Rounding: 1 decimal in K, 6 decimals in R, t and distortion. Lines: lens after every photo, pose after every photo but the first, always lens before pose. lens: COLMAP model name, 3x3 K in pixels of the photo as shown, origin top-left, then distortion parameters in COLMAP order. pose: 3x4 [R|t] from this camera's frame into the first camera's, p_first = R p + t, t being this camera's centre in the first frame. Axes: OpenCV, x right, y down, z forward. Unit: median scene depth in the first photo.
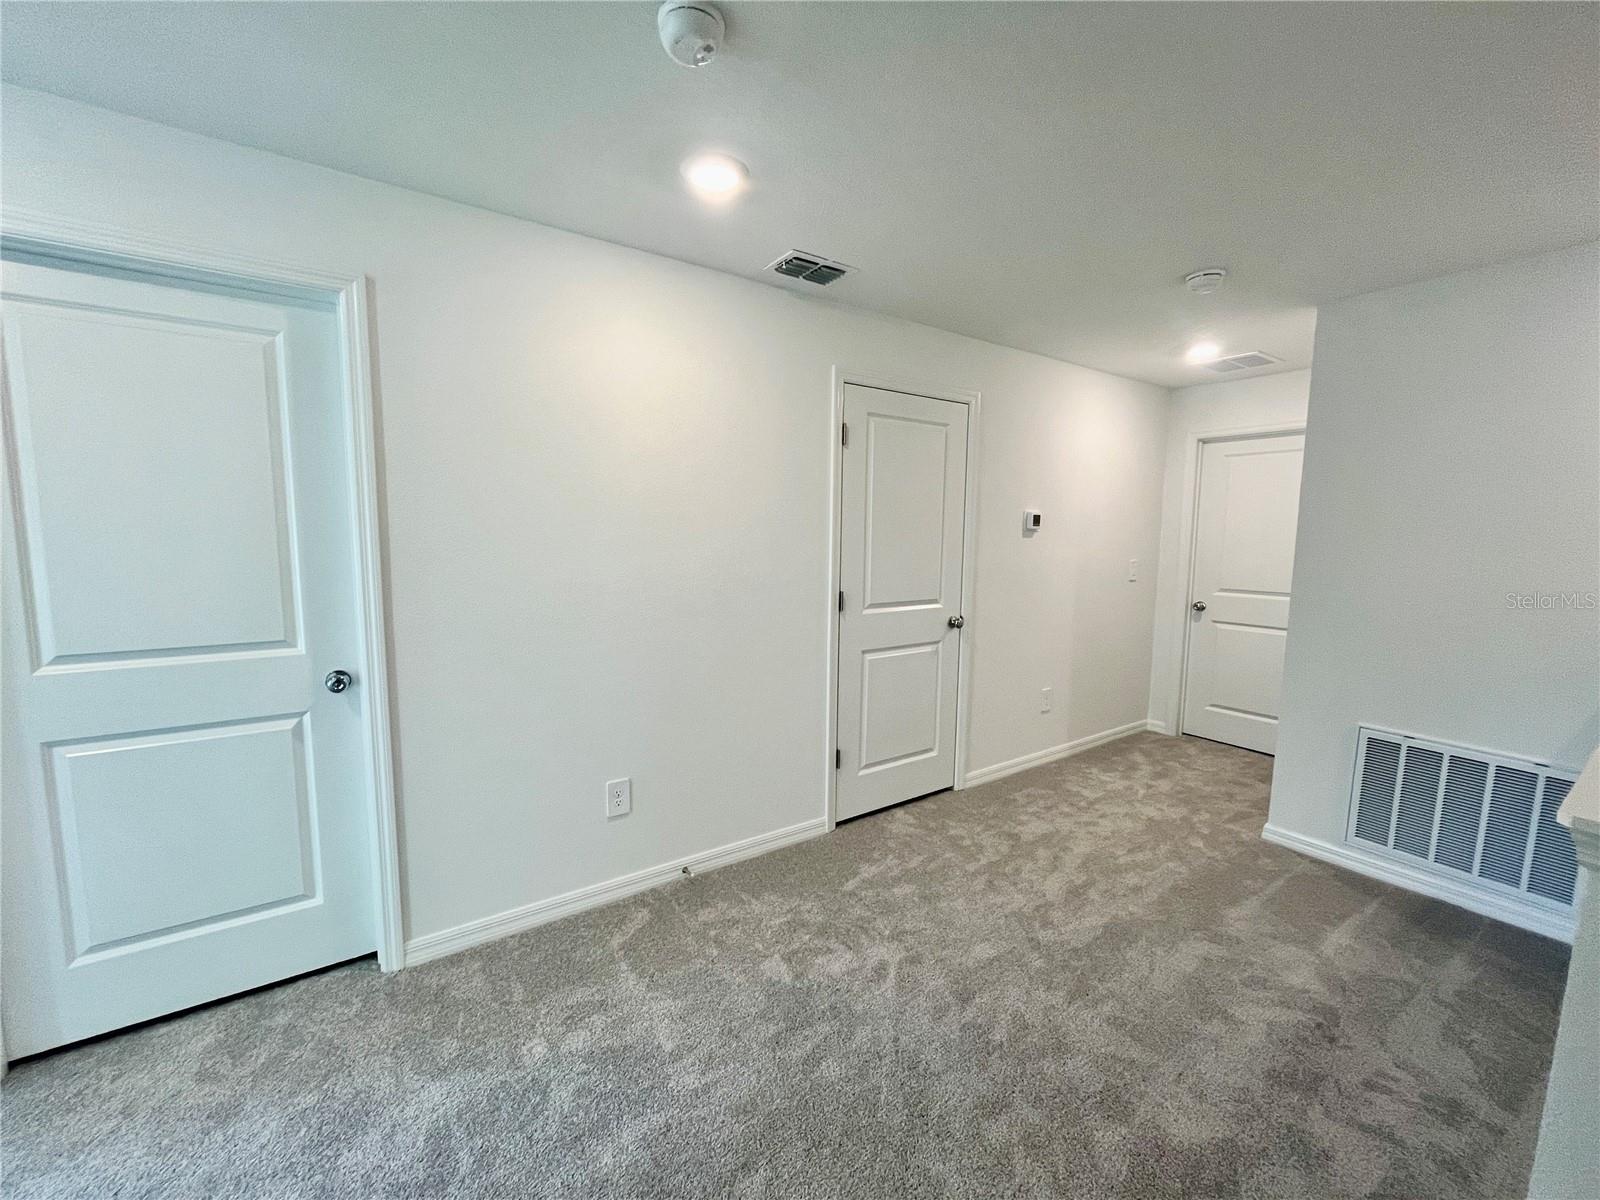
lens RADIAL K [[643.3, 0, 797.5], [0, 643.3, 598.1], [0, 0, 1]] dist [-0.004384, 0.000258]
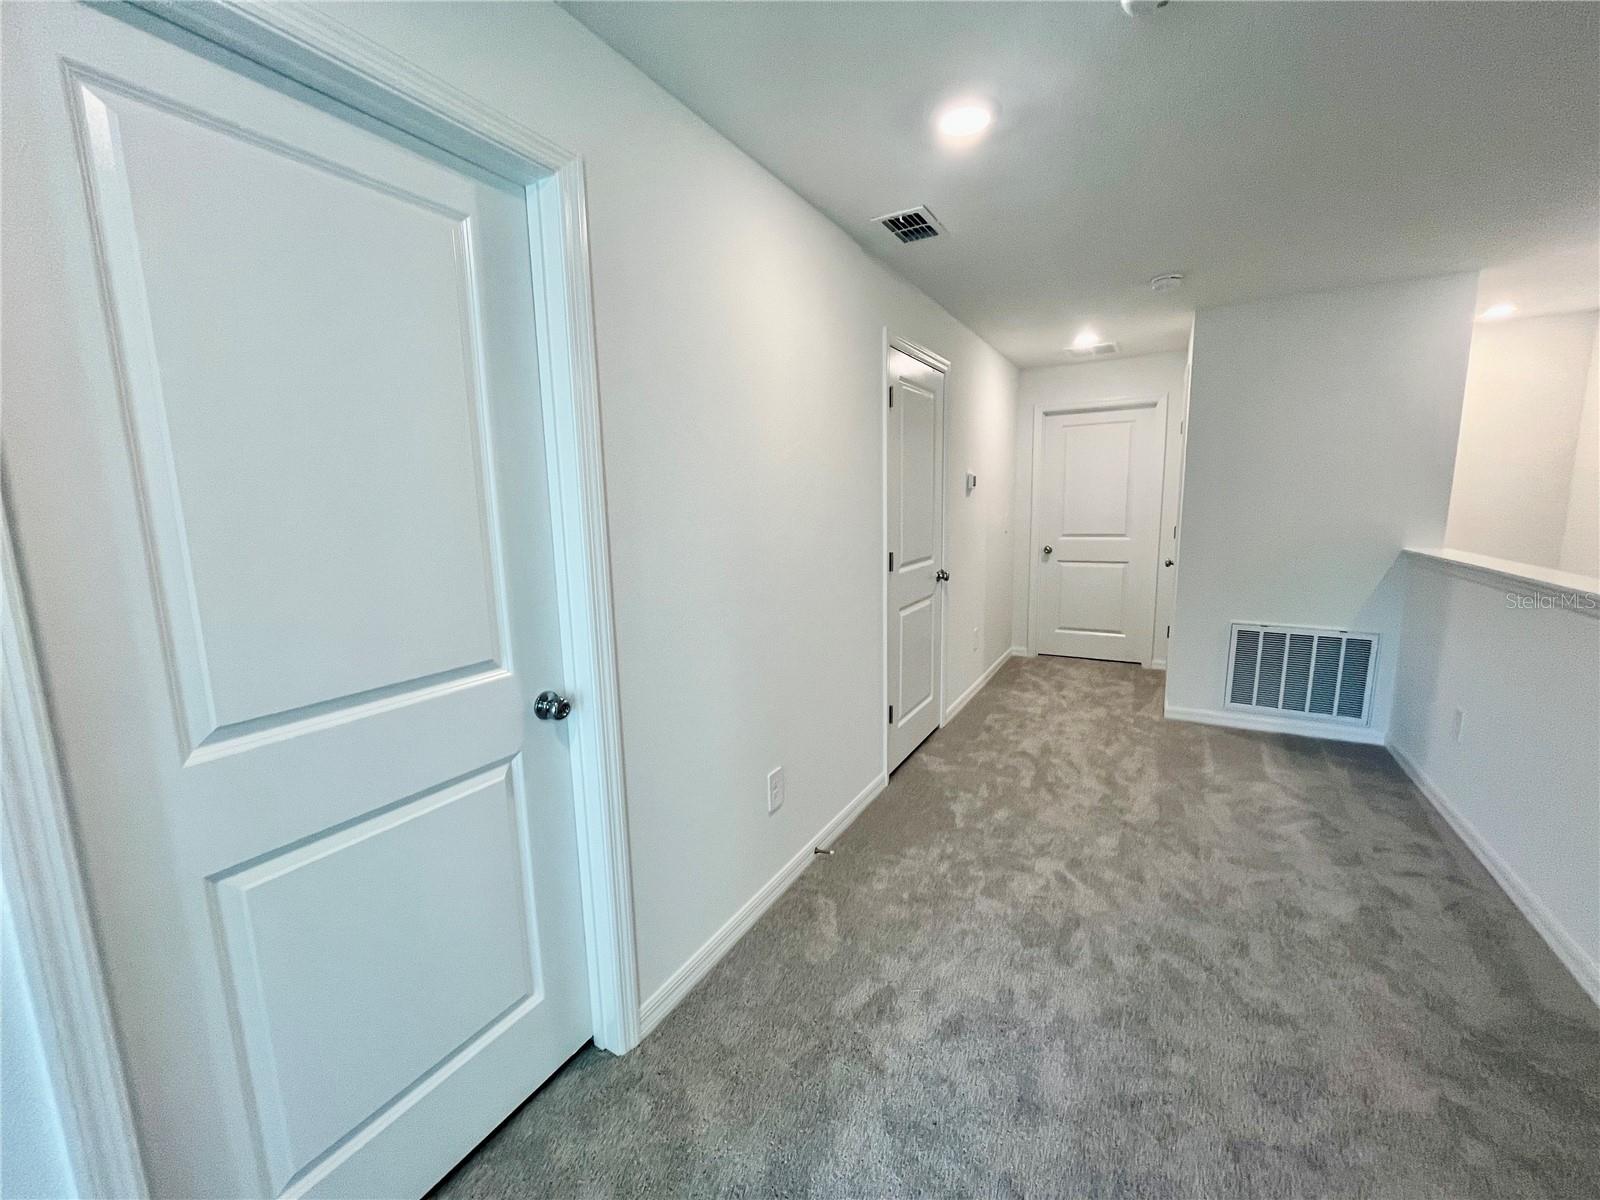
lens RADIAL K [[643.3, 0, 798.6], [0, 643.3, 599.9], [0, 0, 1]] dist [-0.004384, 0.000258]
pose [[0.901877, -0.099114, 0.420469, -0.605239], [0.079301, 0.994769, 0.064395, -0.015625], [-0.424652, -0.024733, 0.905019, 0.158755]]
